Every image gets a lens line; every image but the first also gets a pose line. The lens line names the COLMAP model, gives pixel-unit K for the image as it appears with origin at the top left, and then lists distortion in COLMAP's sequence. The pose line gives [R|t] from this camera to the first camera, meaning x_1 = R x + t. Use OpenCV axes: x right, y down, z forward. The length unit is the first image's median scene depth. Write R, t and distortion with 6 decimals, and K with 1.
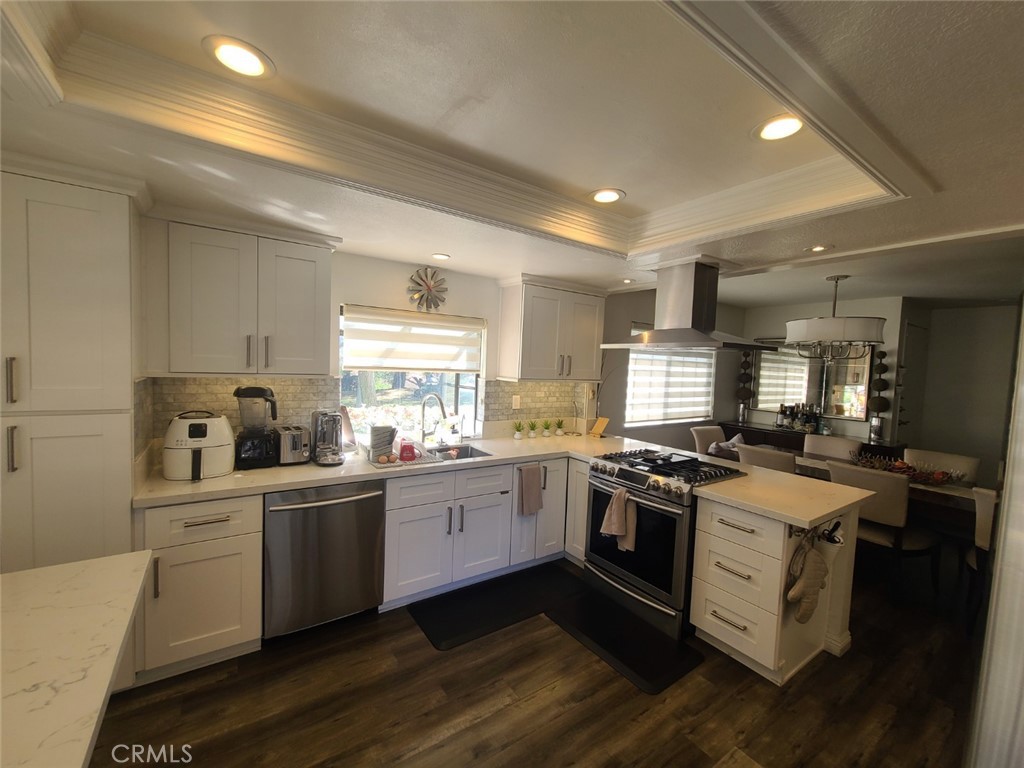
lens RADIAL K [[418.4, 0, 508.6], [0, 418.4, 386.3], [0, 0, 1]] dist [-0.003135, 0.000047]
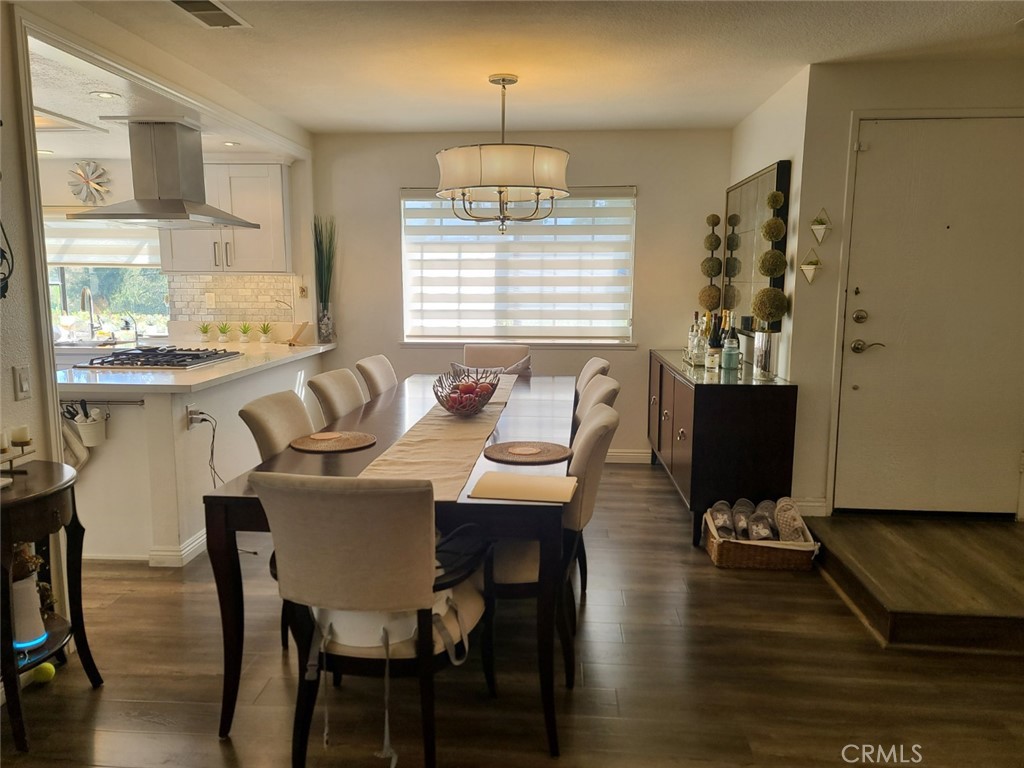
lens RADIAL K [[747.4, 0, 513.1], [0, 747.4, 379.7], [0, 0, 1]] dist [0.064254, -0.047379]
pose [[0.783379, 0.048639, -0.619638, 1.159651], [-0.007414, 0.997594, 0.068934, 0.069282], [0.621500, -0.049407, 0.781855, 0.119797]]
